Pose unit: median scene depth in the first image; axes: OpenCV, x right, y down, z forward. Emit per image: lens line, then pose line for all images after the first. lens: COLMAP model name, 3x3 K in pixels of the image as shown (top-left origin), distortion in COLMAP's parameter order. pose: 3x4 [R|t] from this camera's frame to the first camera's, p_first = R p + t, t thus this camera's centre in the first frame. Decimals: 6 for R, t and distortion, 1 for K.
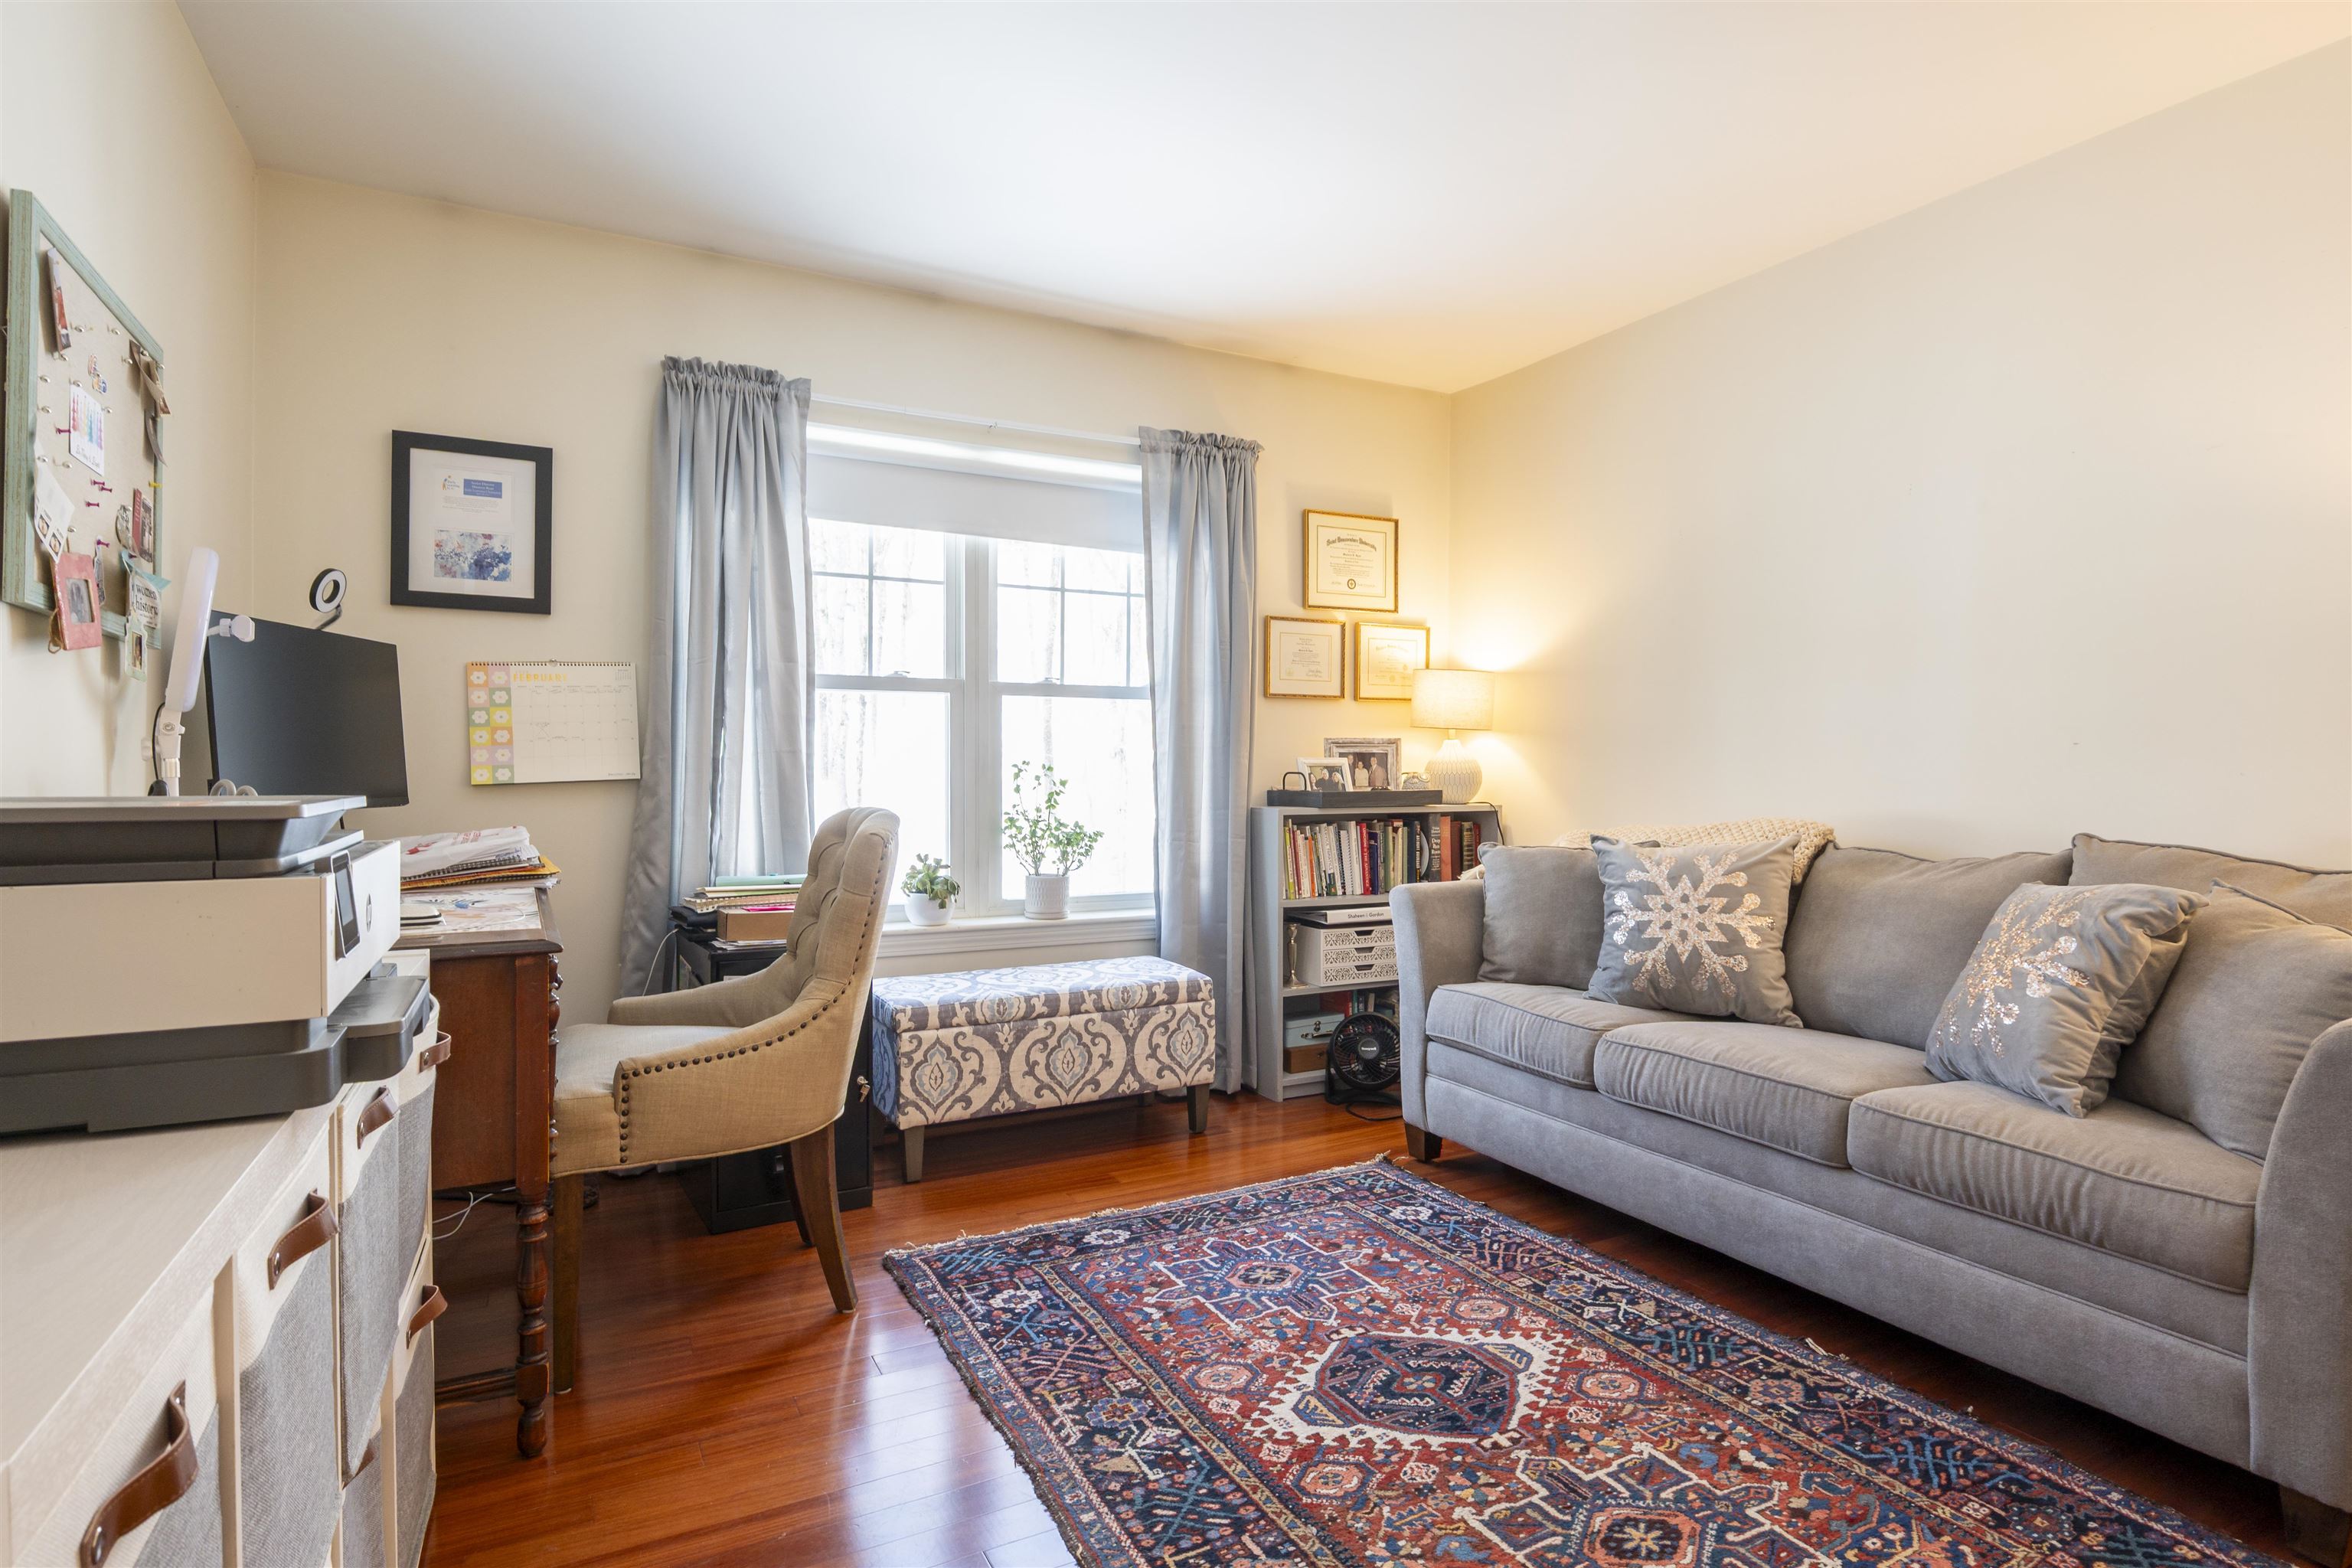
lens RADIAL K [[1281.9, 0, 1226.2], [0, 1281.9, 753.3], [0, 0, 1]] dist [-0.001692, -0.000419]
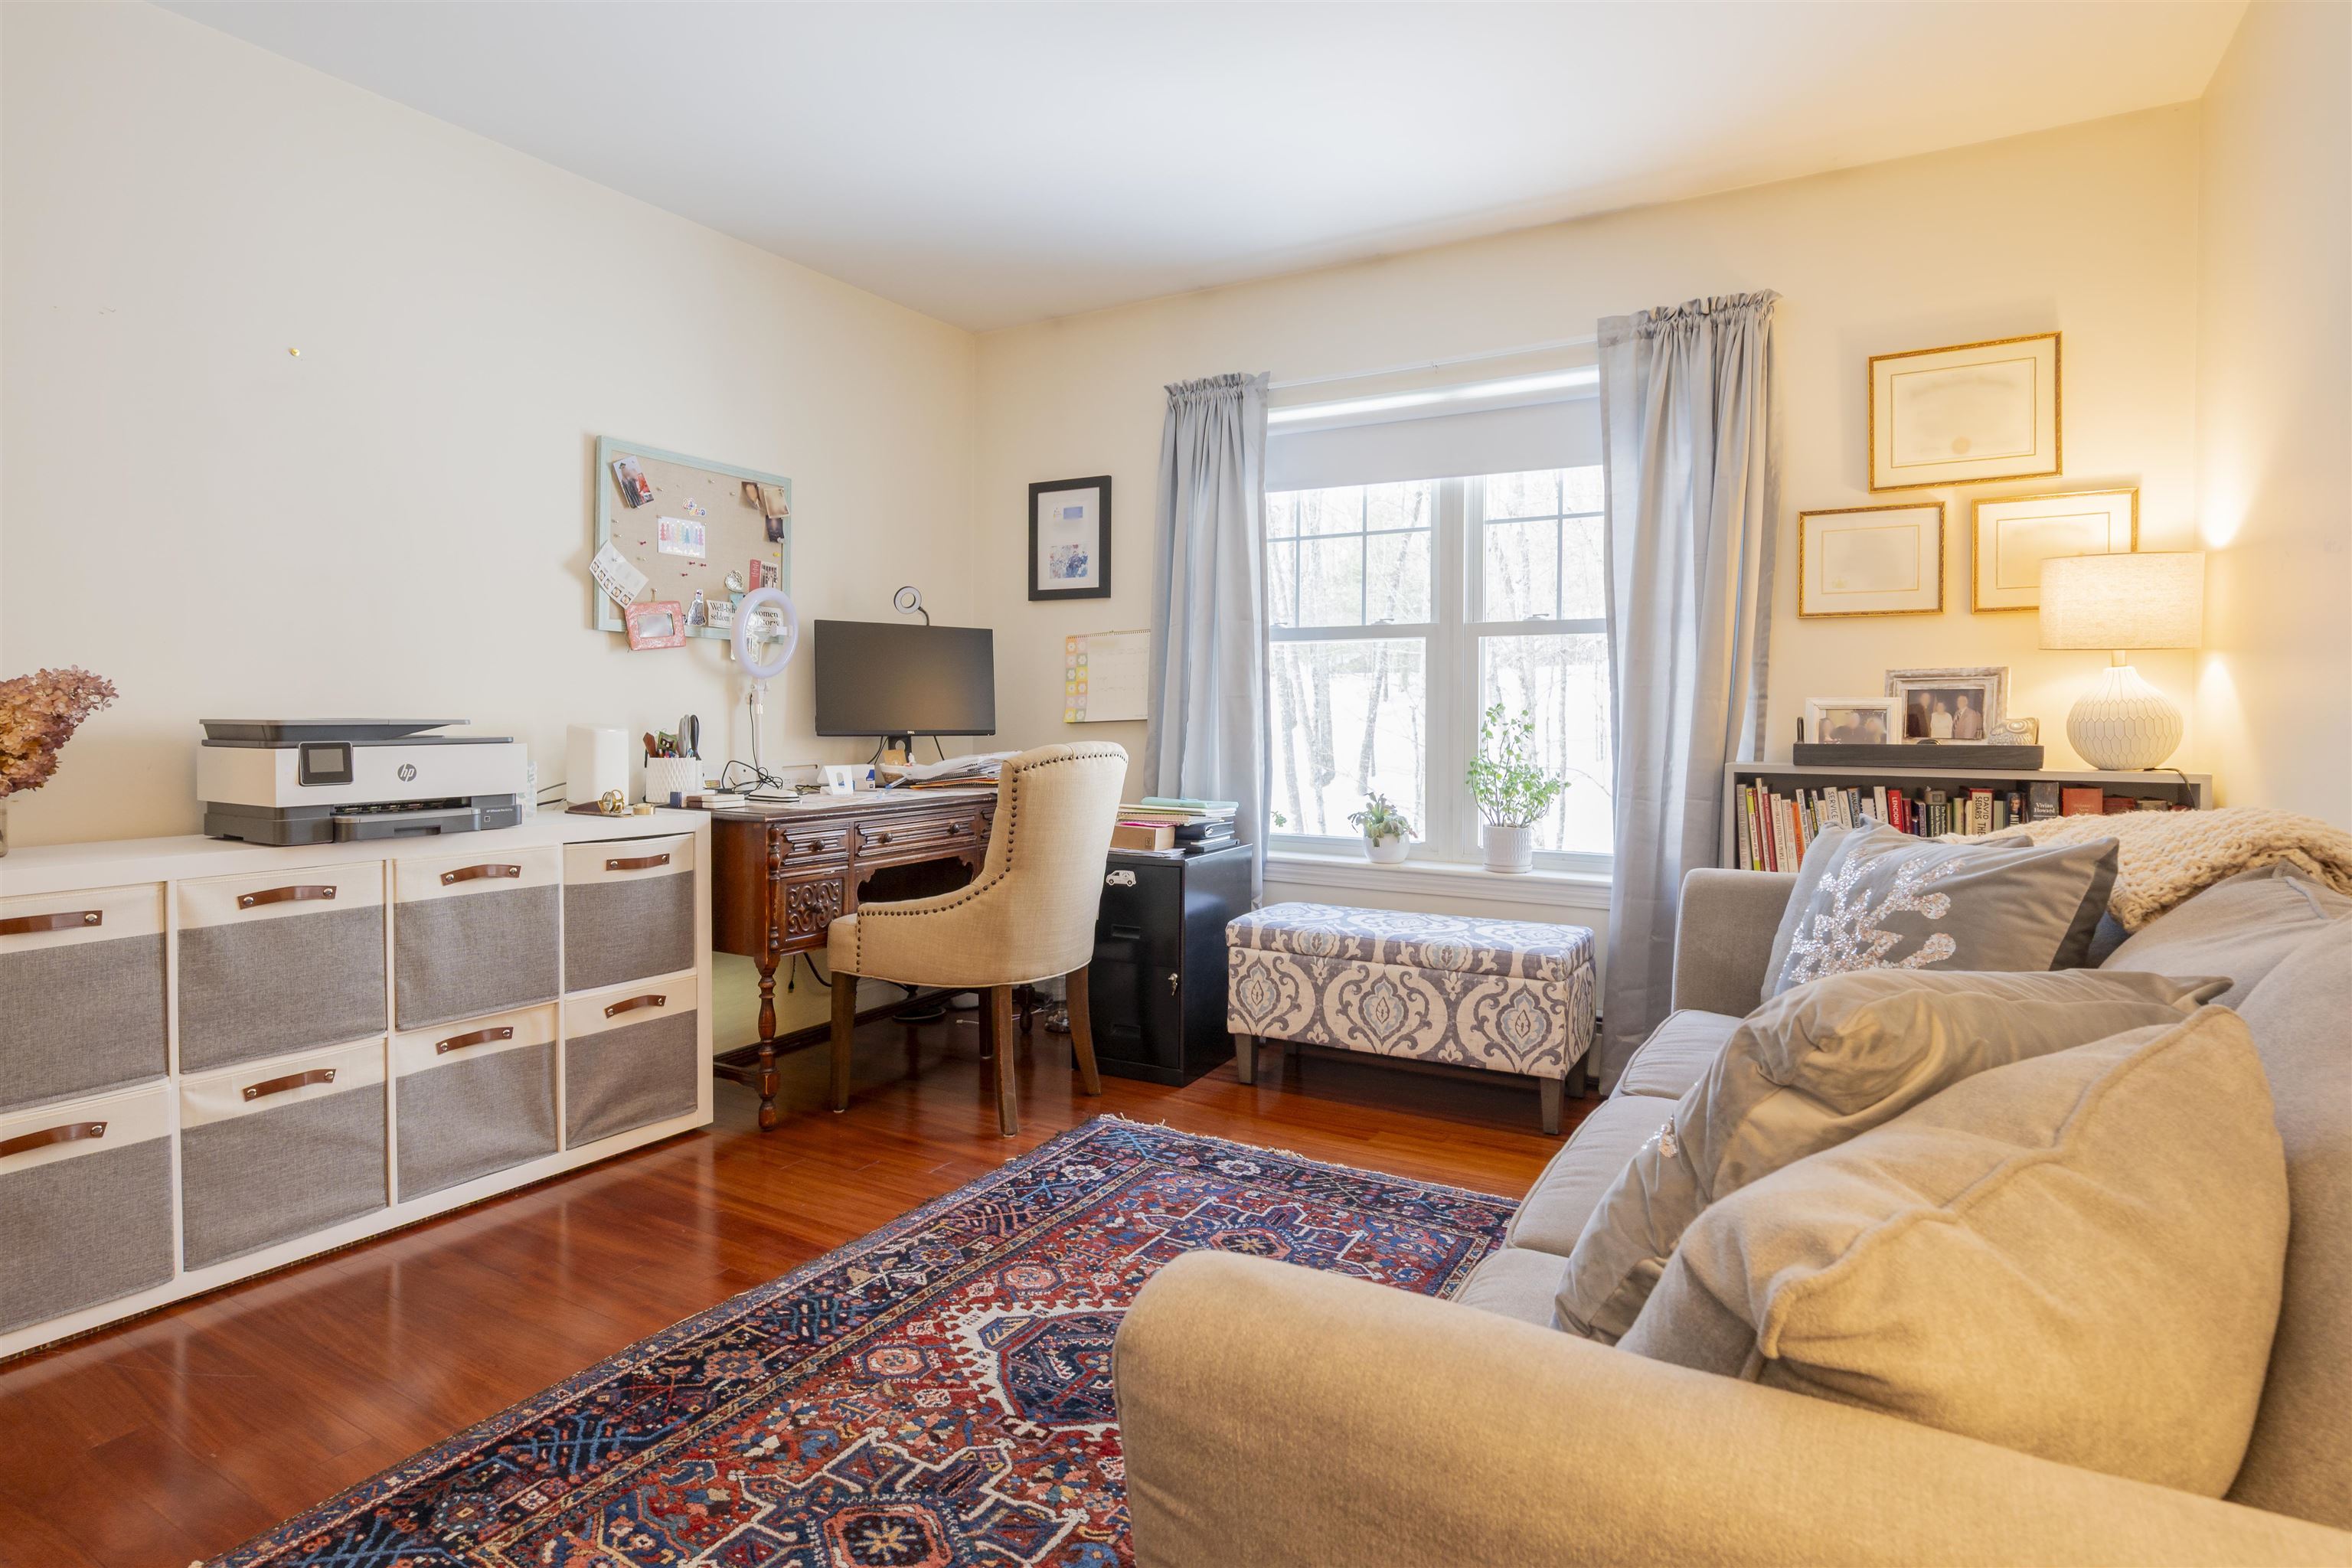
lens RADIAL K [[1275.3, 0, 1181.1], [0, 1275.3, 697.4], [0, 0, 1]] dist [-0.002931, -0.000765]
pose [[0.477053, -0.010286, -0.878814, 0.737243], [0.006517, 0.999945, -0.008166, 0.009608], [0.878850, -0.001832, 0.477094, 0.447446]]
